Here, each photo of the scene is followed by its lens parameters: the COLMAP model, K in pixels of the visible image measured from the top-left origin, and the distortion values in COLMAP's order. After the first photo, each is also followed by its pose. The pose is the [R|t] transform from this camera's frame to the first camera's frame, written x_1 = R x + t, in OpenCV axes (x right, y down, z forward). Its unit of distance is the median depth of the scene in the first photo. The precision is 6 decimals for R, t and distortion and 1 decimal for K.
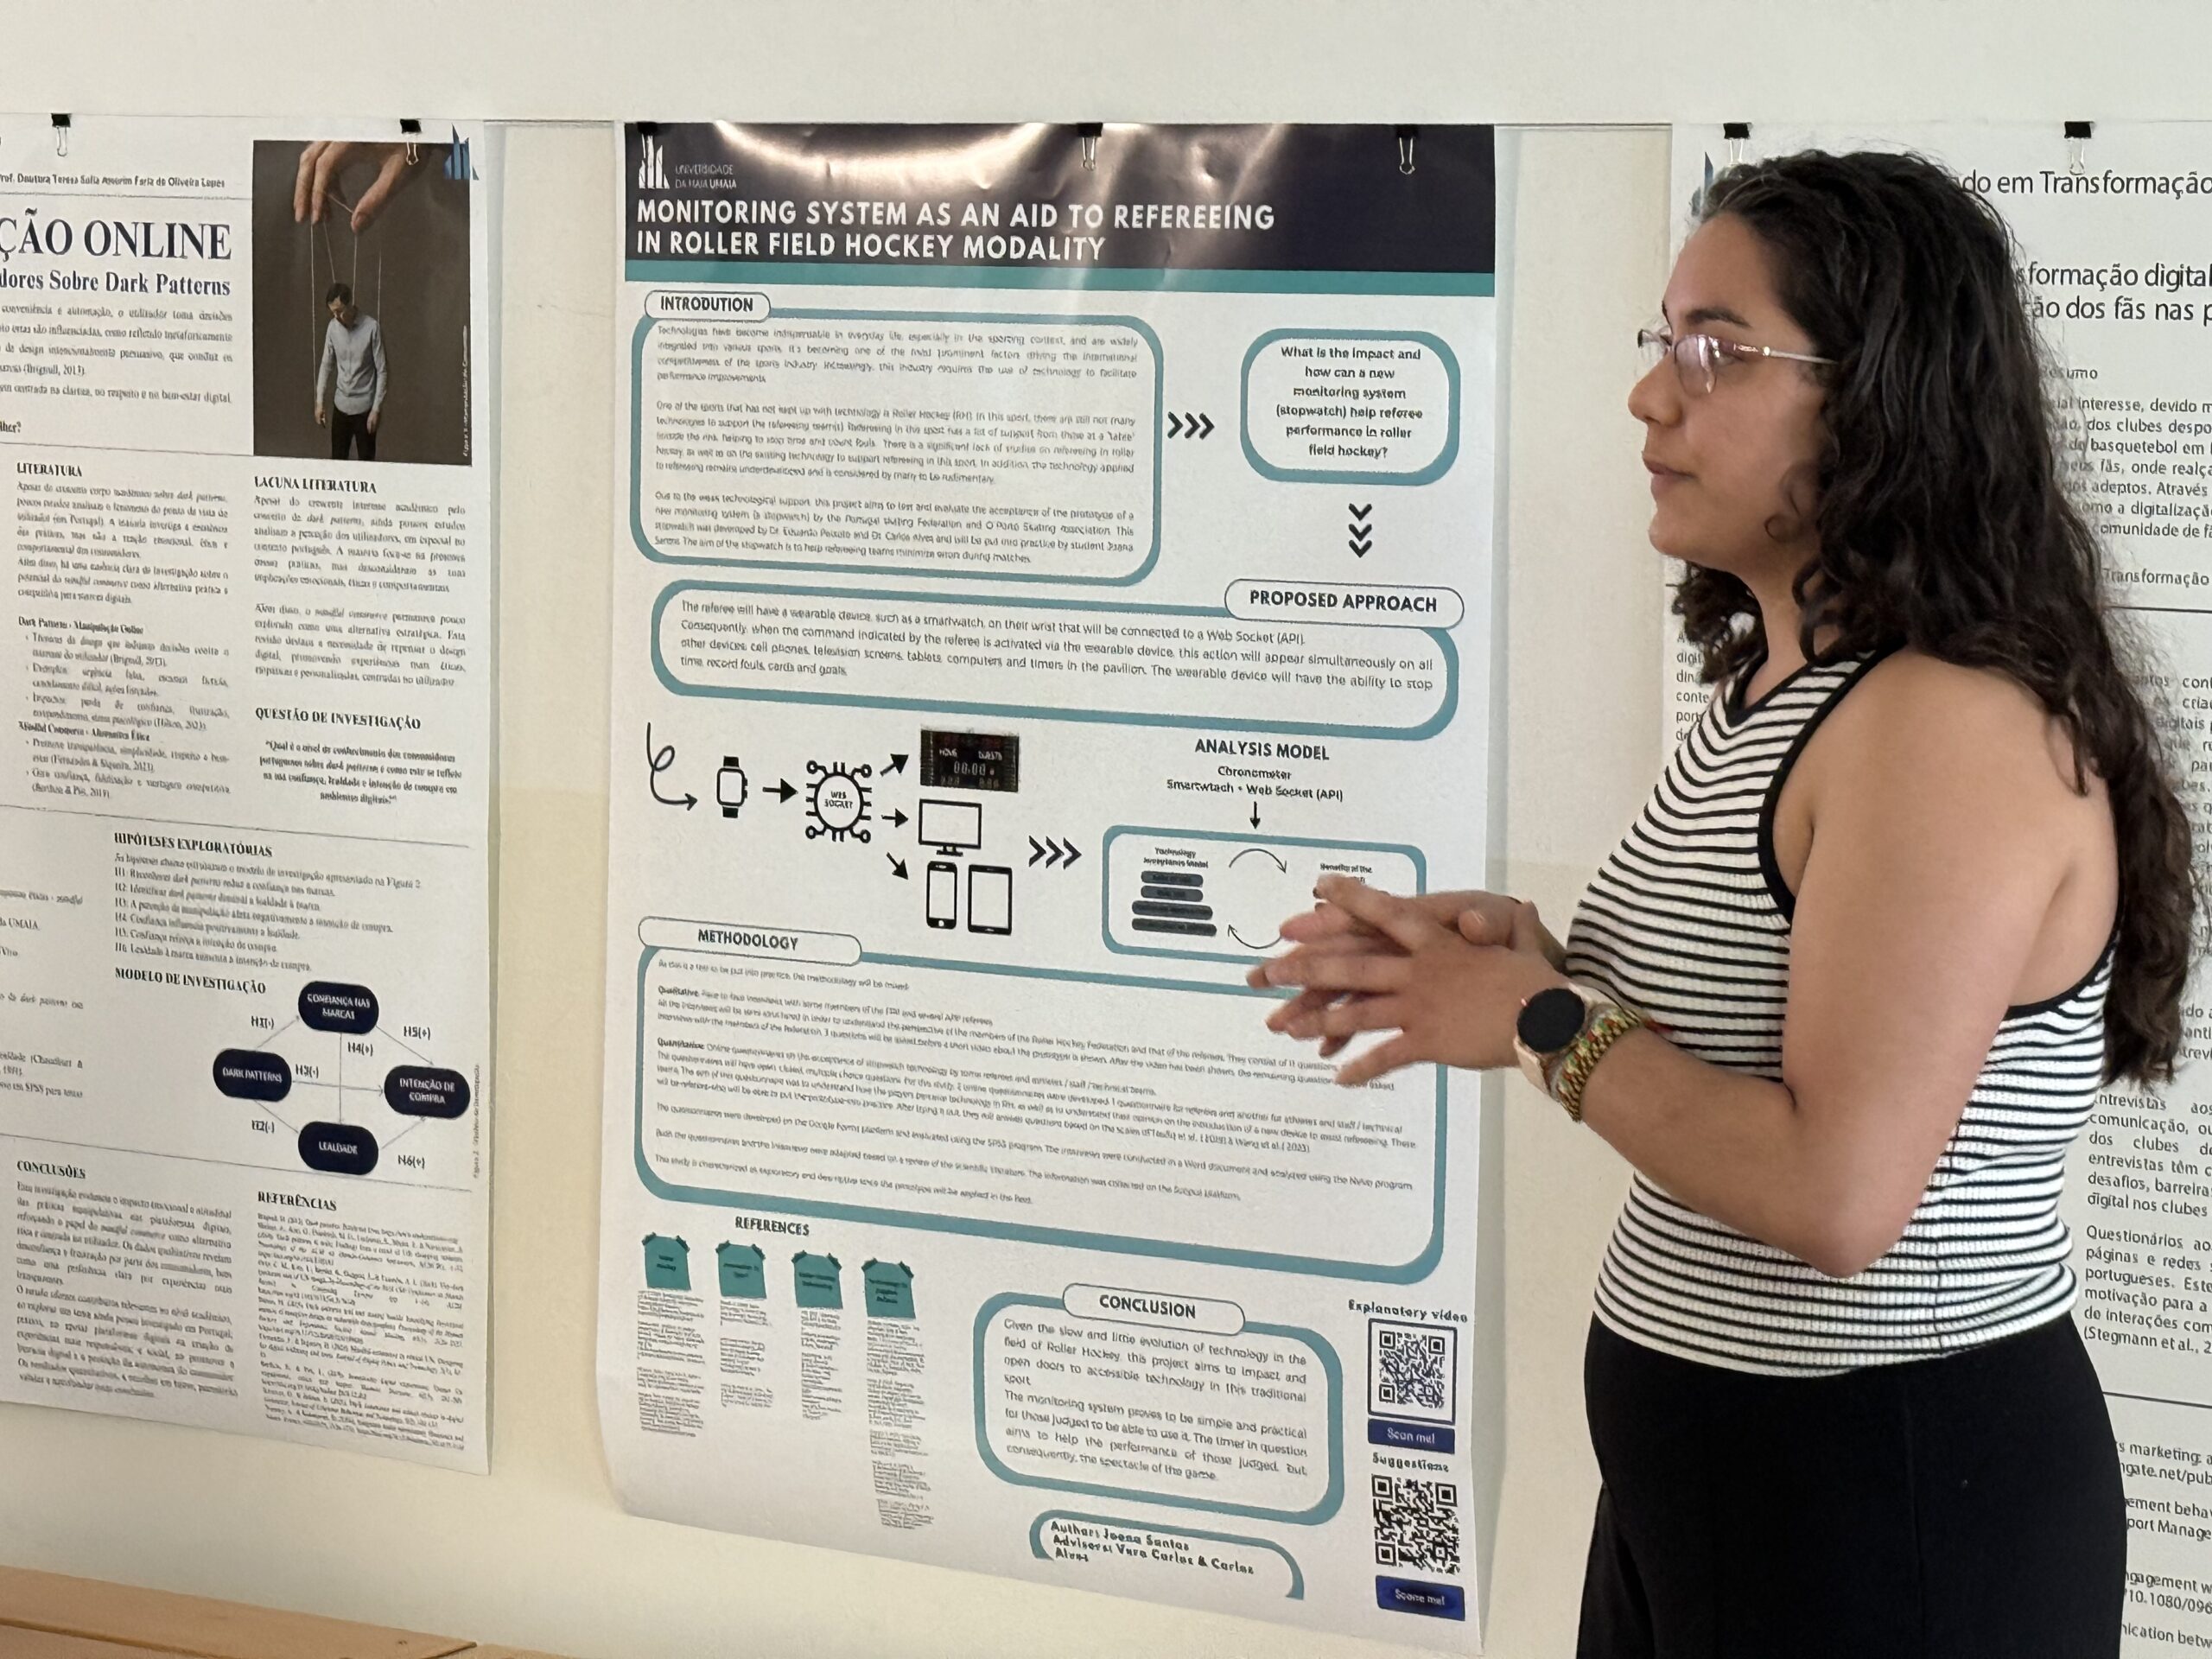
lens RADIAL K [[5969.7, 0, 1105.9], [0, 5969.7, 828.5], [0, 0, 1]] dist [-0.014148, 0.000000]
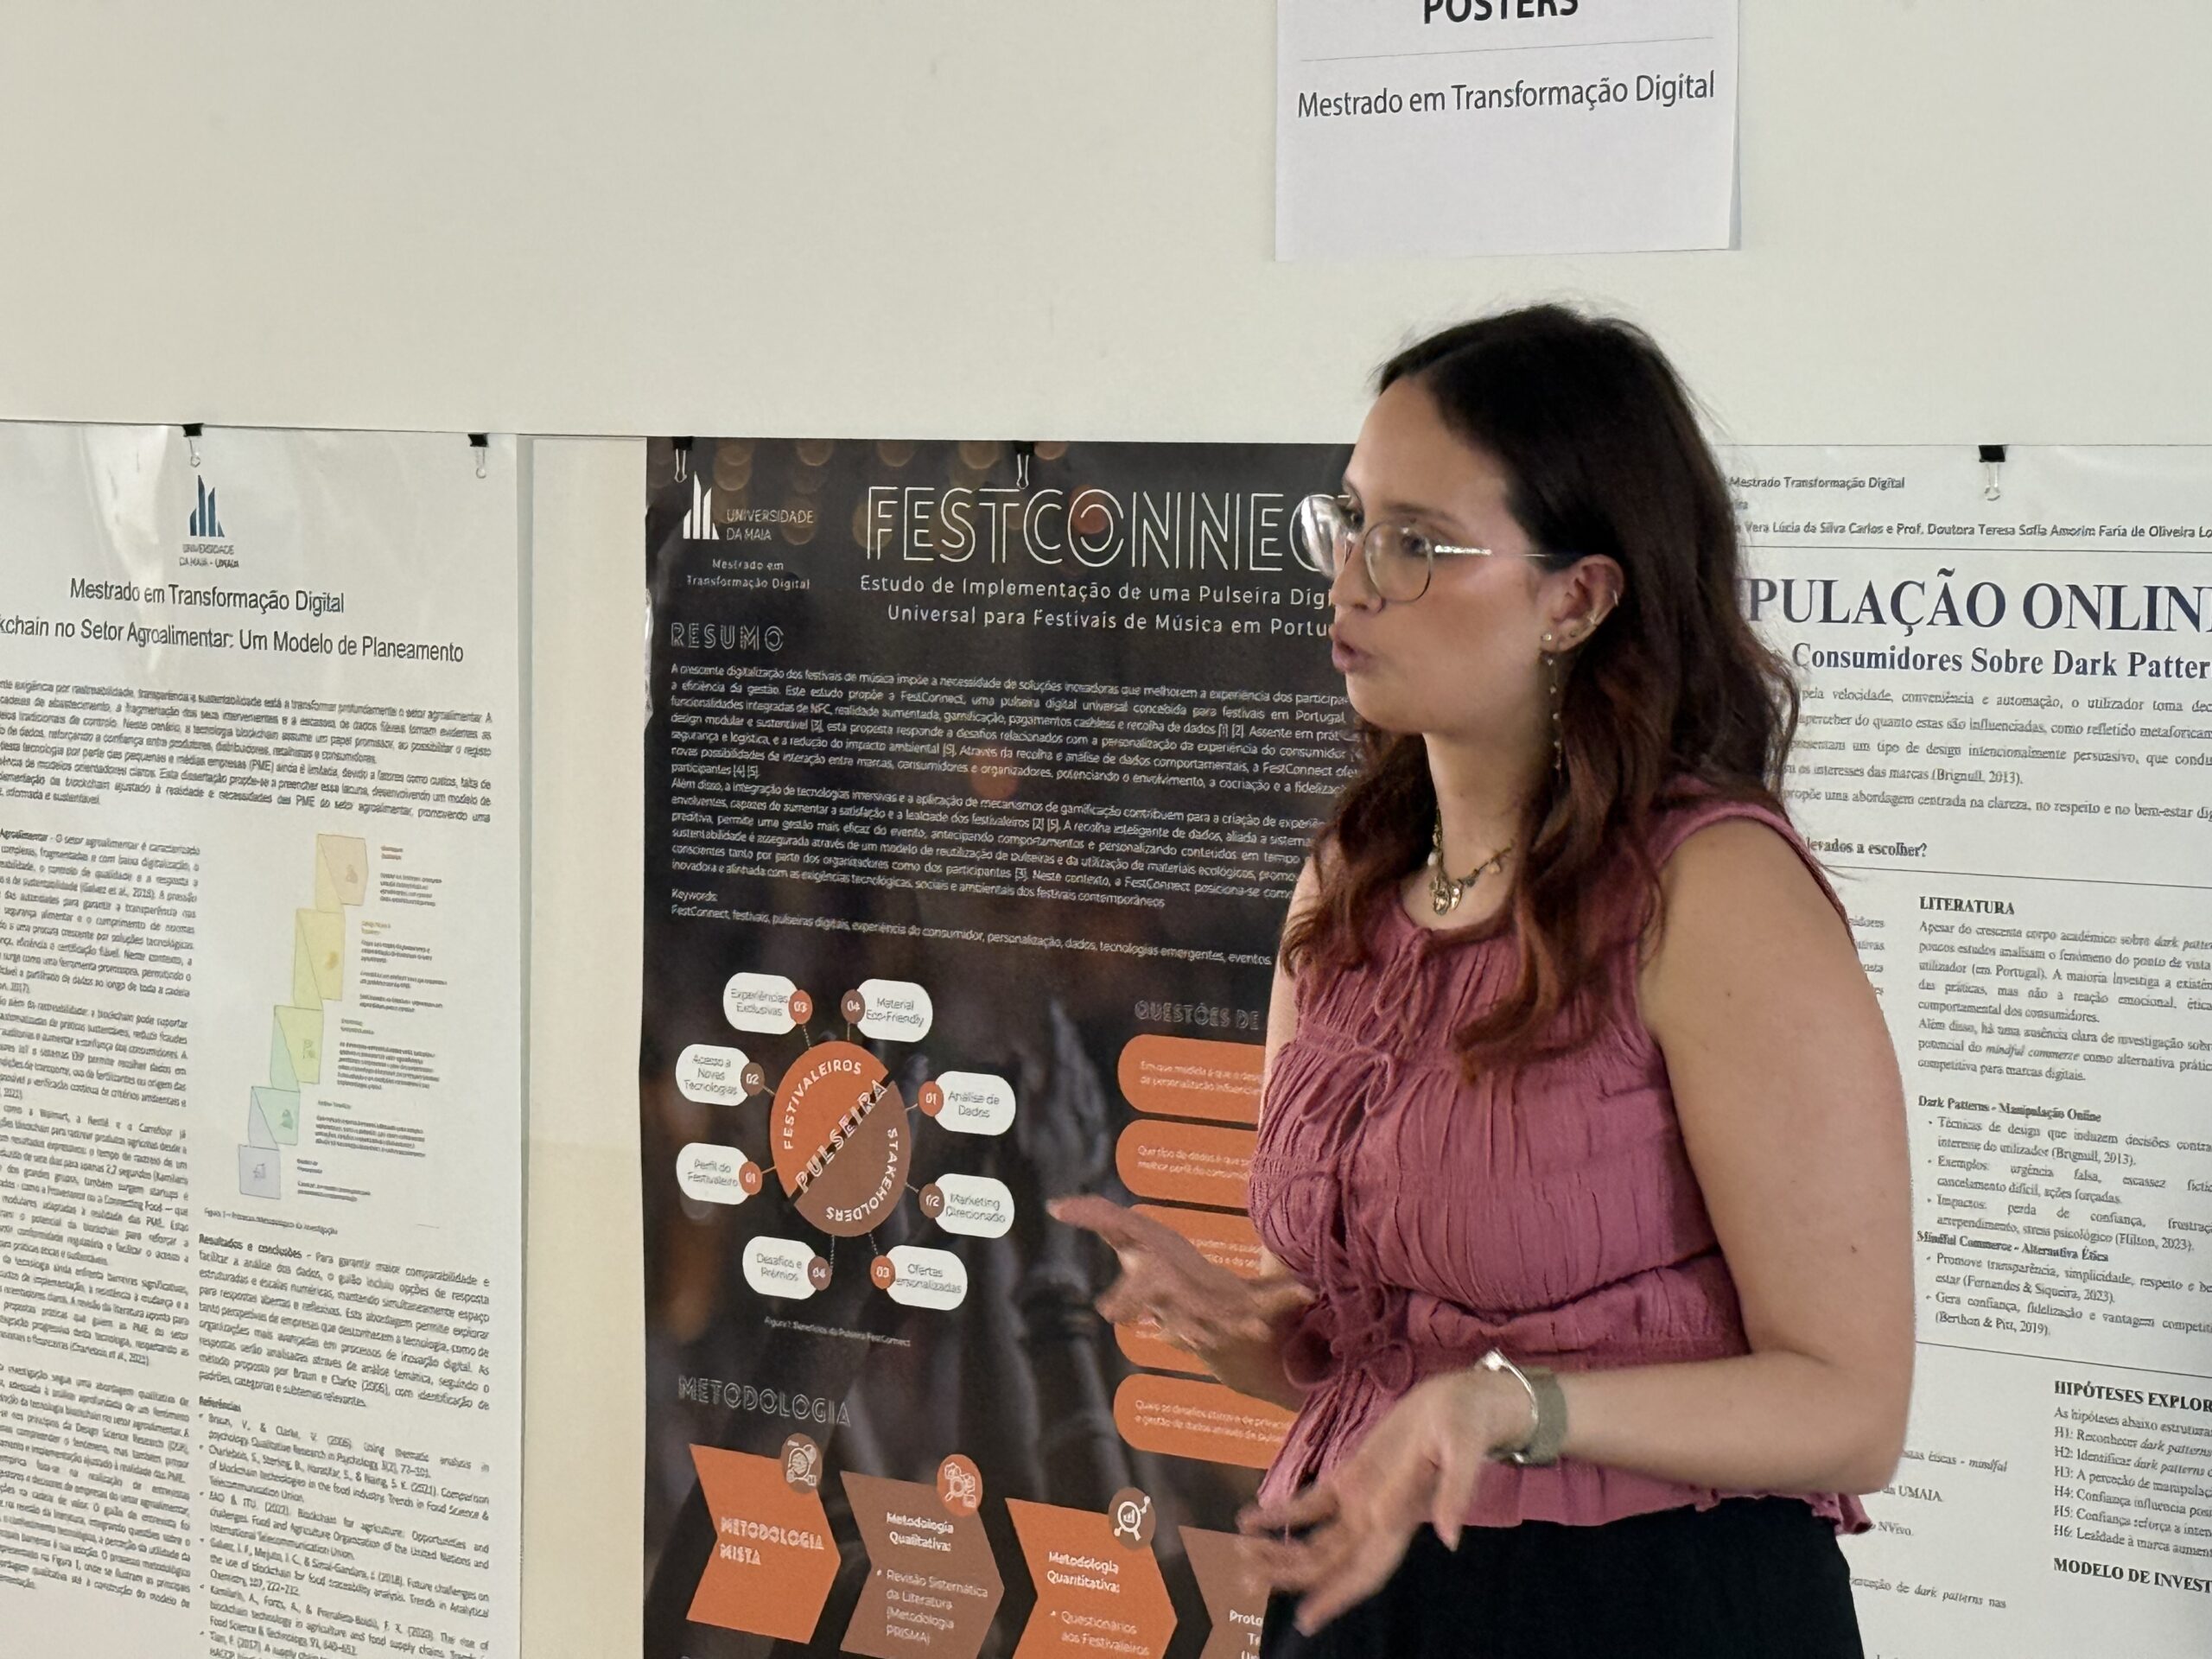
lens RADIAL K [[6121.0, 0, 1106.0], [0, 6121.0, 830.2], [0, 0, 1]] dist [-0.080395, 0.000000]
pose [[0.980017, -0.000201, -0.198914, -0.130068], [-0.011772, 0.998188, -0.059009, -0.022153], [0.198565, 0.060171, 0.978239, 0.207114]]
